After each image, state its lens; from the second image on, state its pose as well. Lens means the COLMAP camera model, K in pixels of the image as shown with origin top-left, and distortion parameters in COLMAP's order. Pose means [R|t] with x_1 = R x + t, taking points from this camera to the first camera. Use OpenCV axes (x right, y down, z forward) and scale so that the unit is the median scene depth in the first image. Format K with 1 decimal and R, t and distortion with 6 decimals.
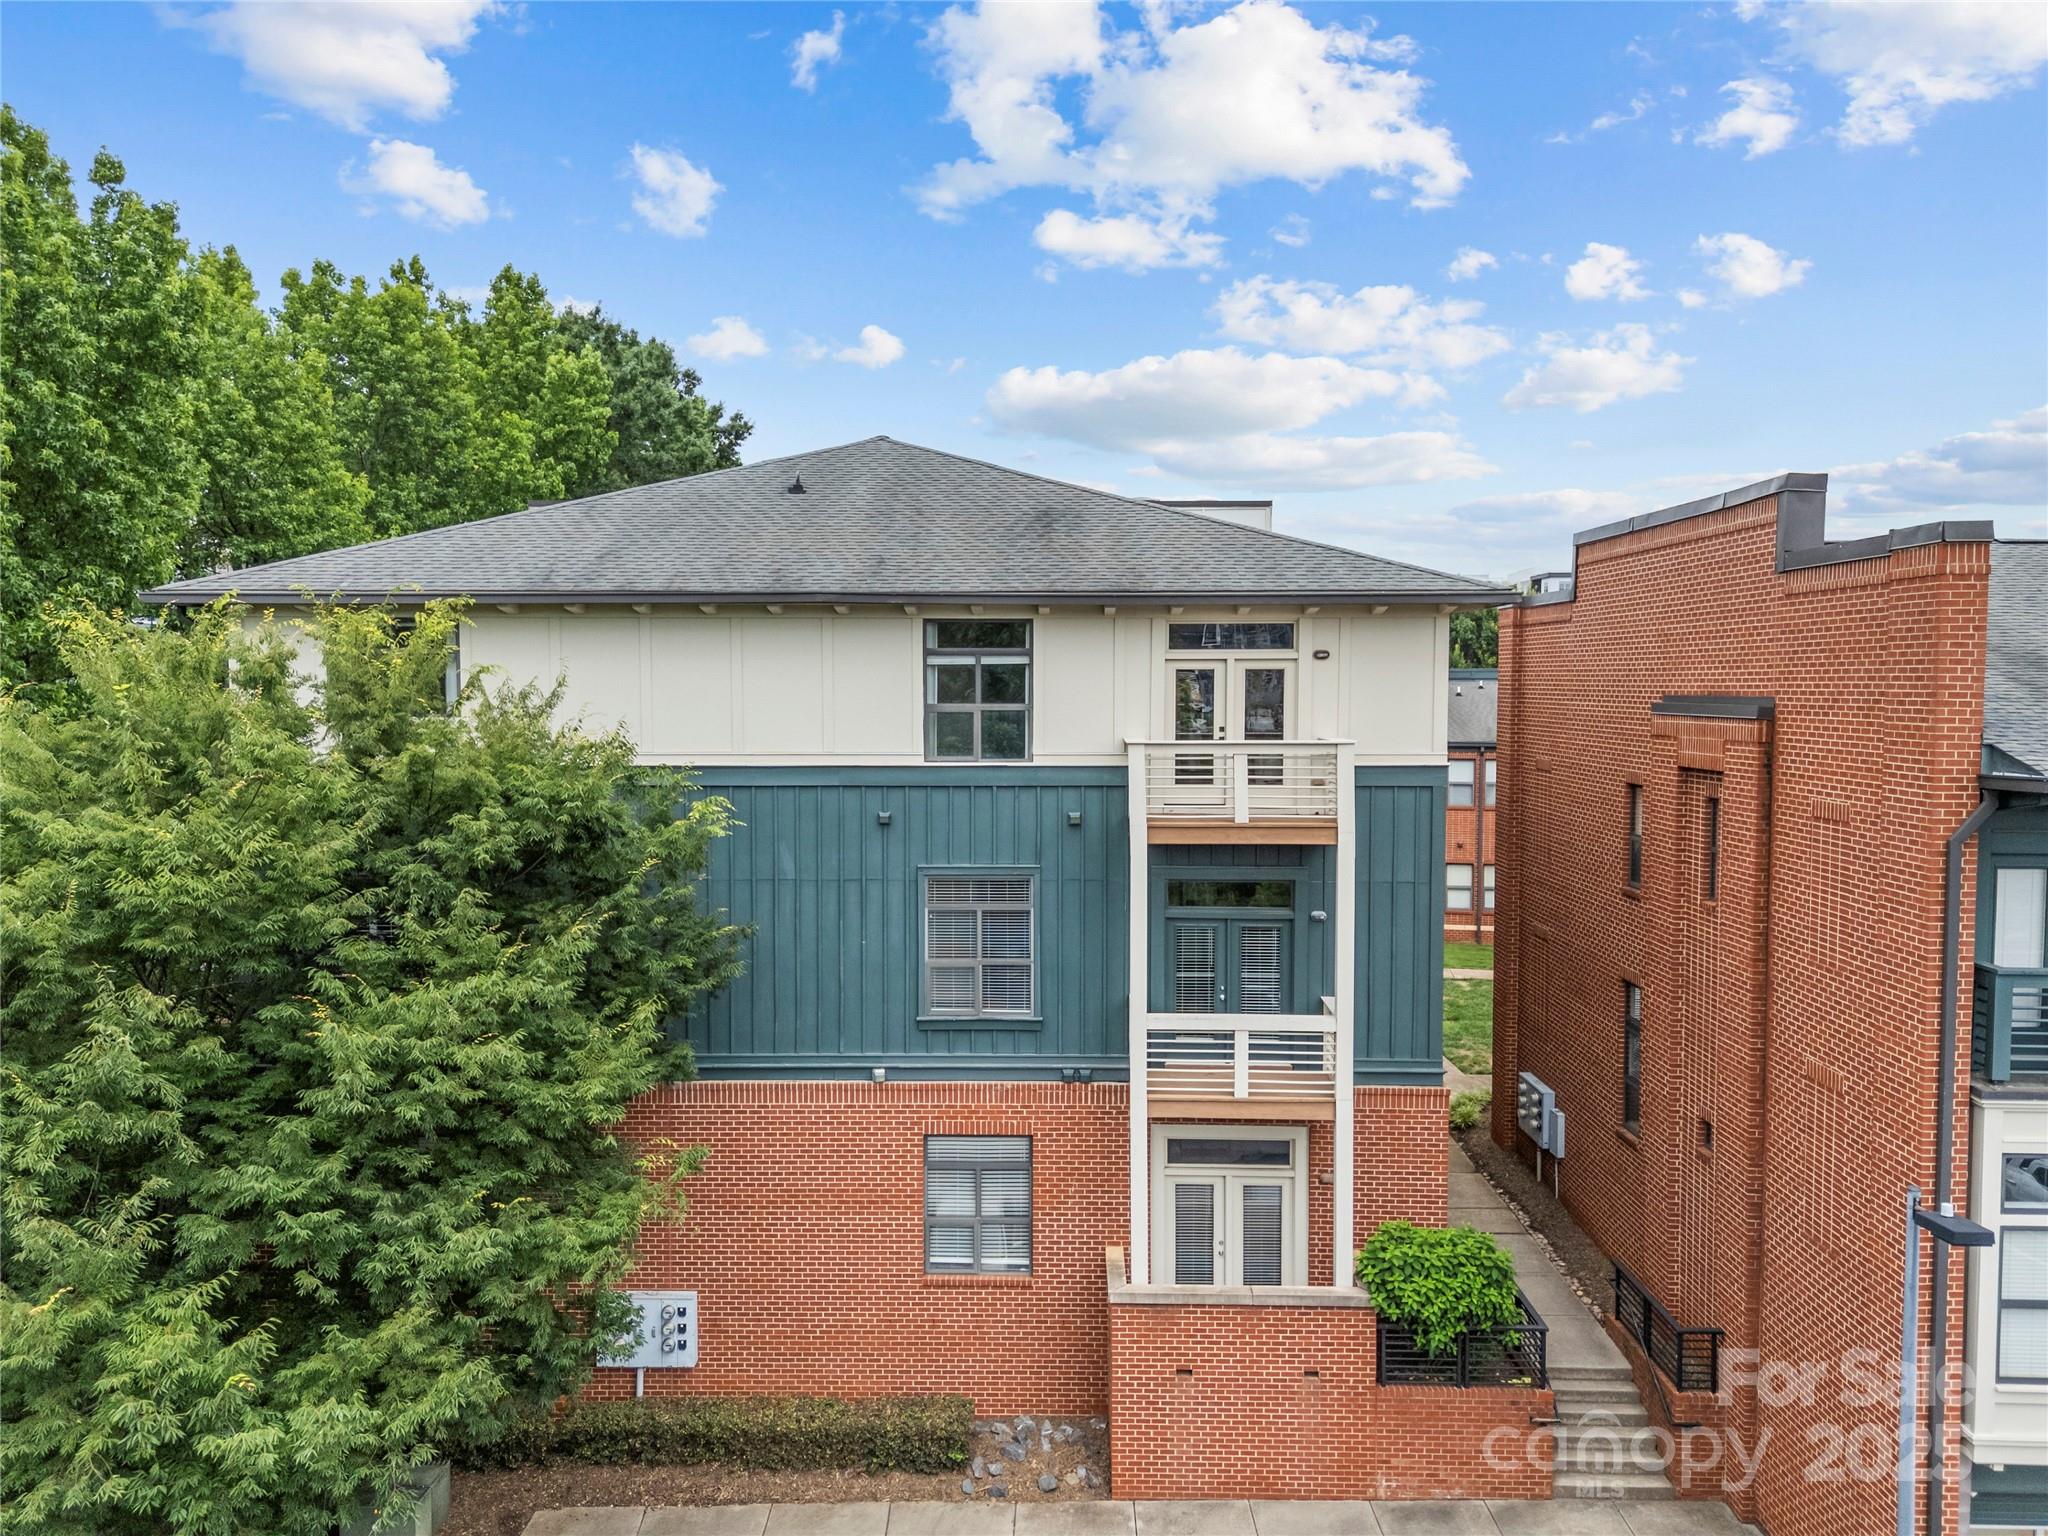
lens RADIAL K [[1459.7, 0, 1021.6], [0, 1459.7, 765.5], [0, 0, 1]] dist [0.054201, -0.036666]
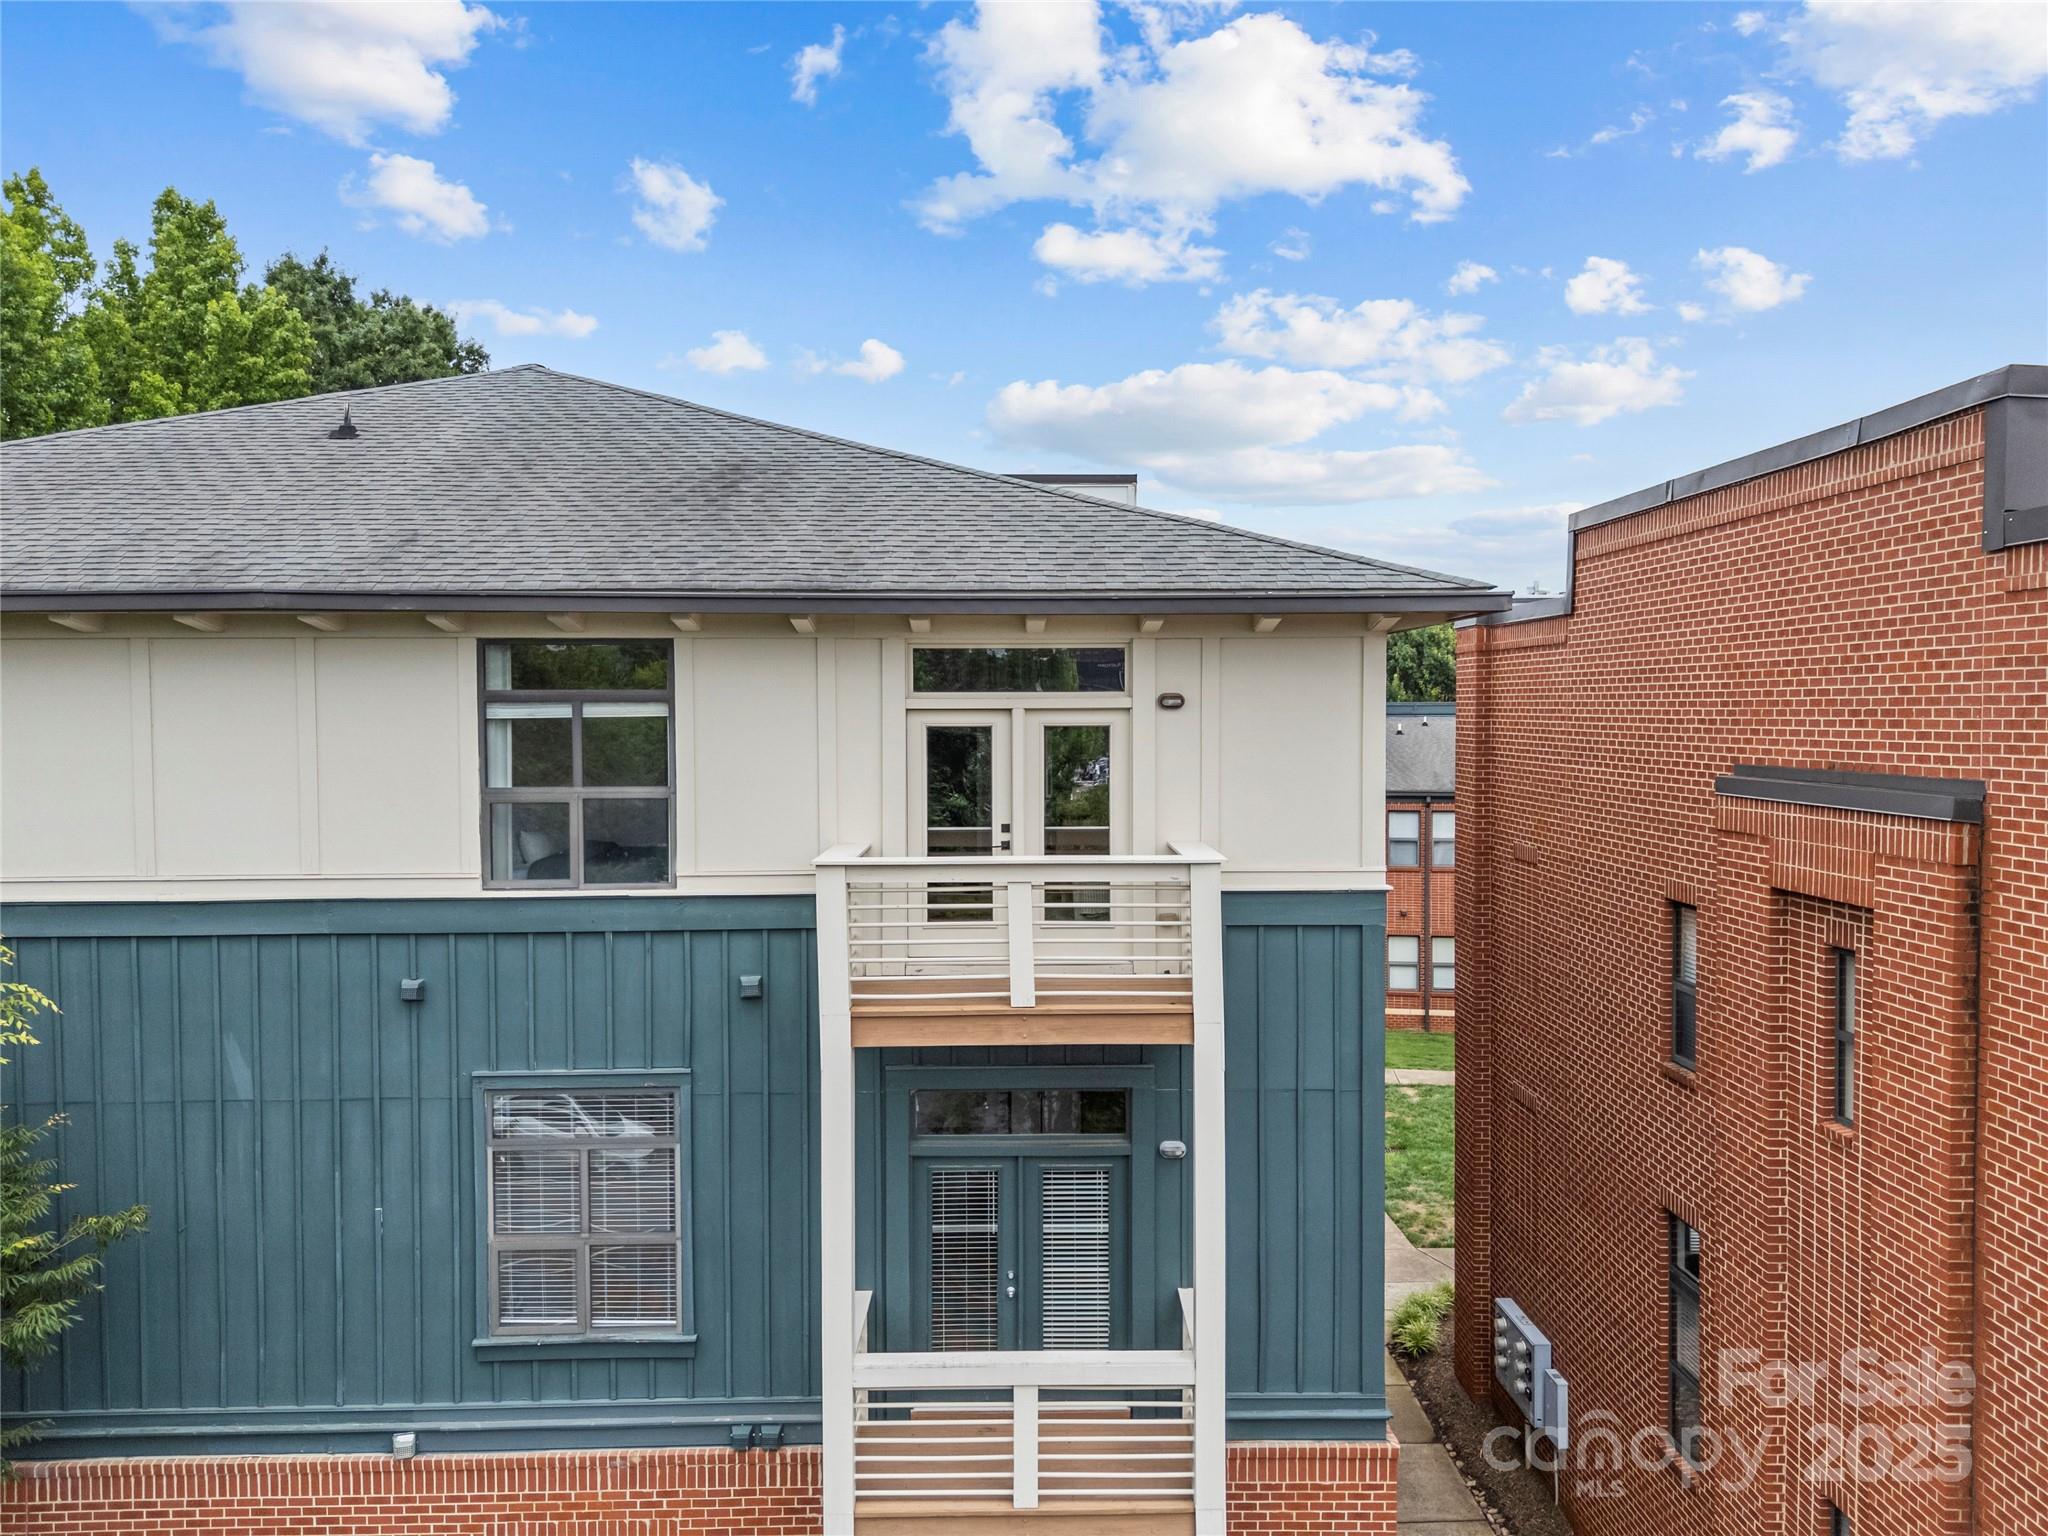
lens RADIAL K [[1459.7, 0, 1028.4], [0, 1459.7, 763.2], [0, 0, 1]] dist [0.054201, -0.036666]
pose [[0.999083, -0.005457, 0.042478, 0.121146], [0.006360, 0.999756, -0.021137, -0.038397], [-0.042352, 0.021388, 0.998874, 0.415122]]
